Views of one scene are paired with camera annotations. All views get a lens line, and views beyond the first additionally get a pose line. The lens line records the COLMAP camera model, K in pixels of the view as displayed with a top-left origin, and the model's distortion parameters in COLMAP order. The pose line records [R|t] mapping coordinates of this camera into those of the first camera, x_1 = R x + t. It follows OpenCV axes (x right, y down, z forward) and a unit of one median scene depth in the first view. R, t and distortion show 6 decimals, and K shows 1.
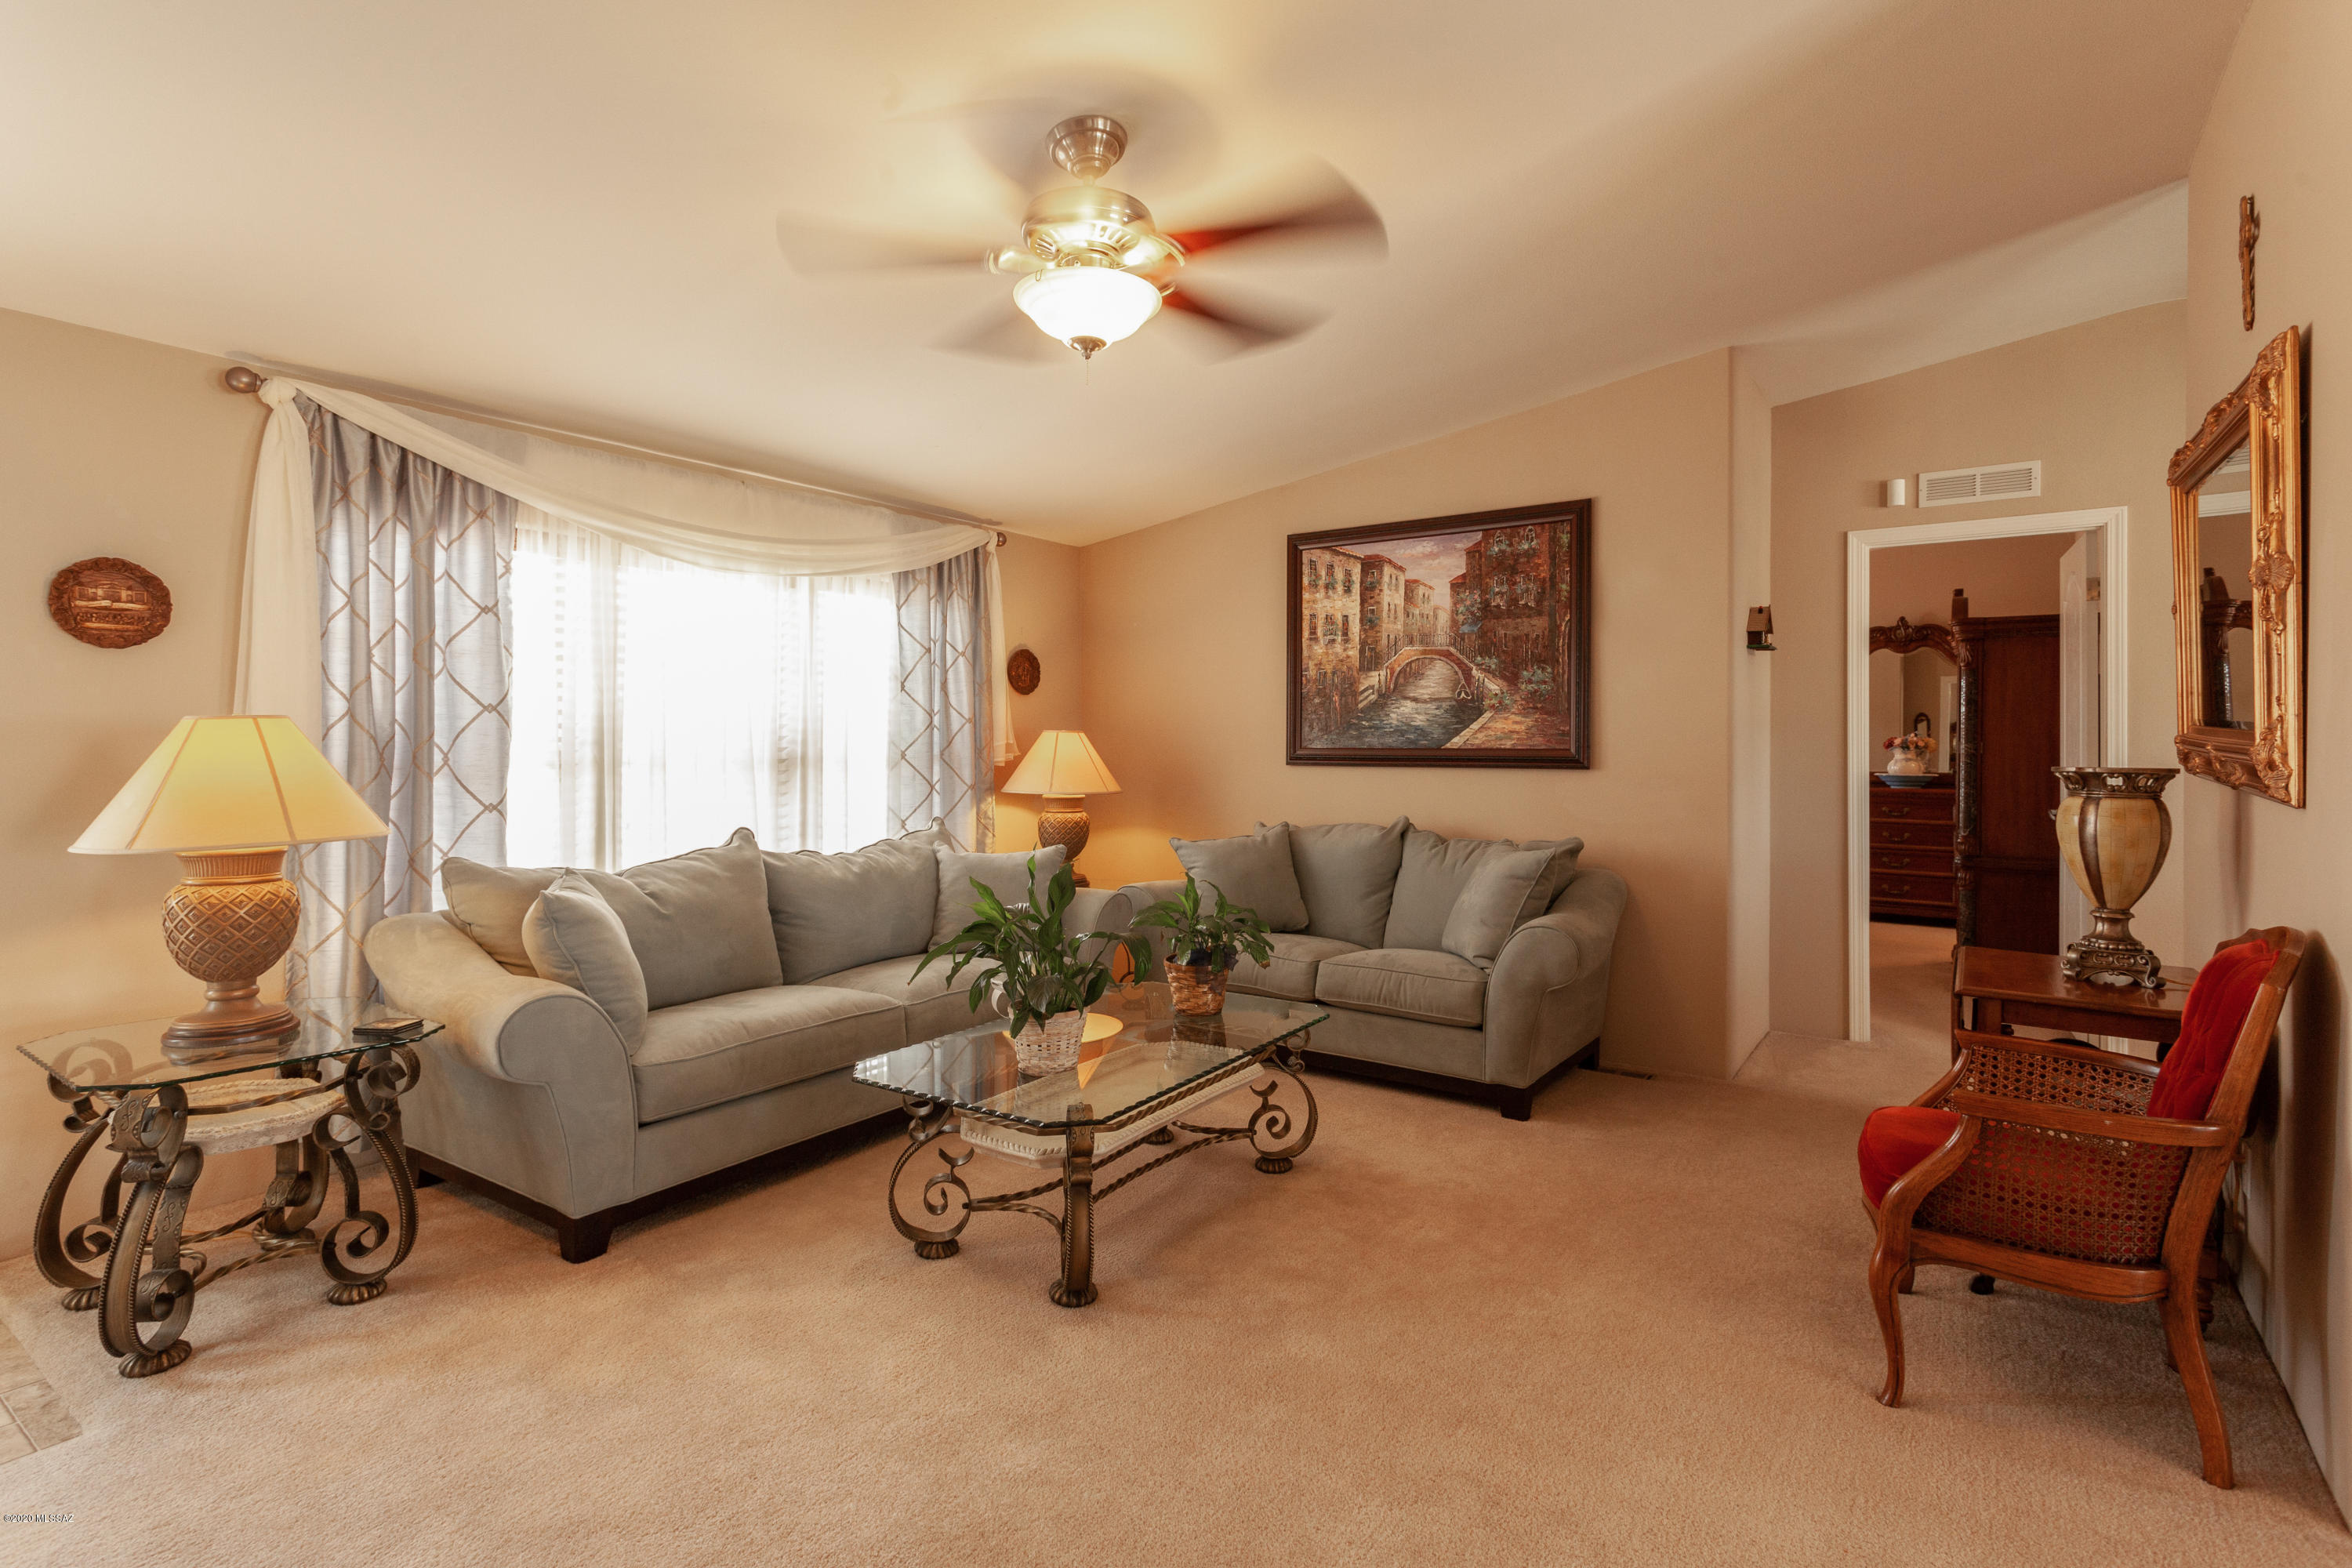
lens RADIAL K [[1130.2, 0, 1176.0], [0, 1130.2, 784.0], [0, 0, 1]] dist [0.001027, 0.000254]
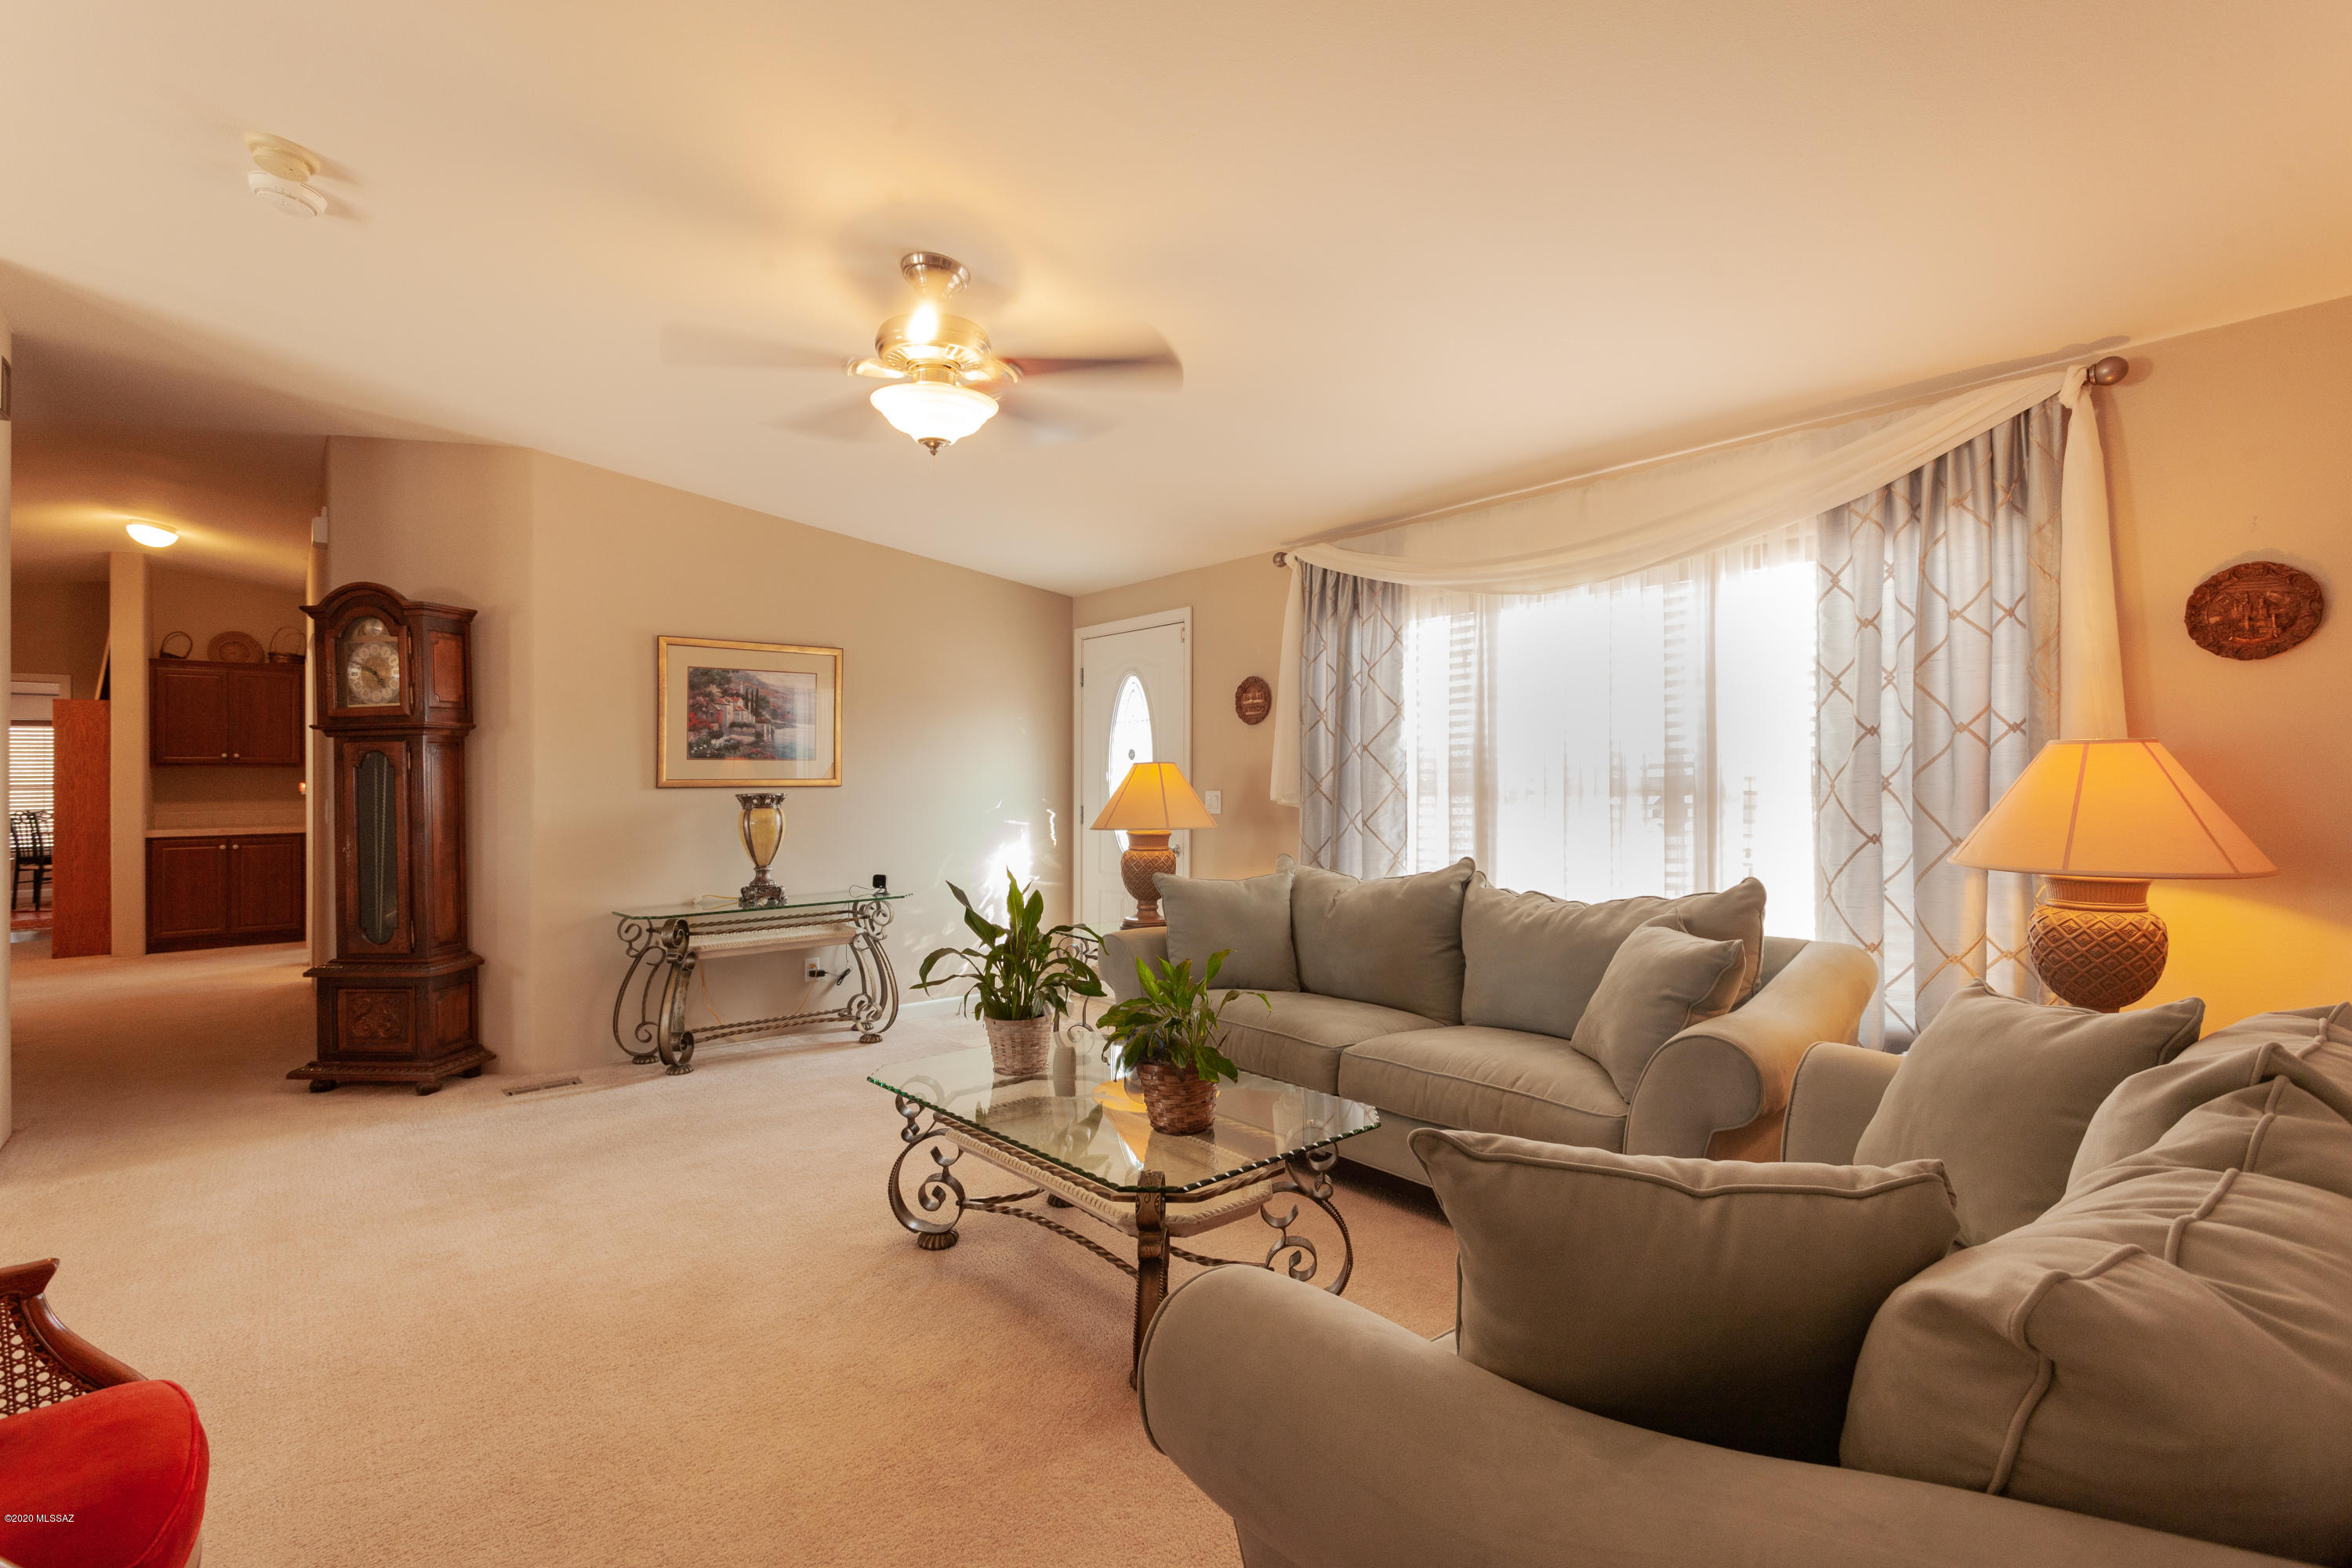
lens RADIAL K [[1130.2, 0, 1176.0], [0, 1130.2, 784.0], [0, 0, 1]] dist [0.001027, 0.000254]
pose [[-0.292501, 0.009465, -0.956218, 0.644013], [-0.019486, 0.999684, 0.015856, -0.036233], [0.956067, 0.023271, -0.292225, 1.041532]]
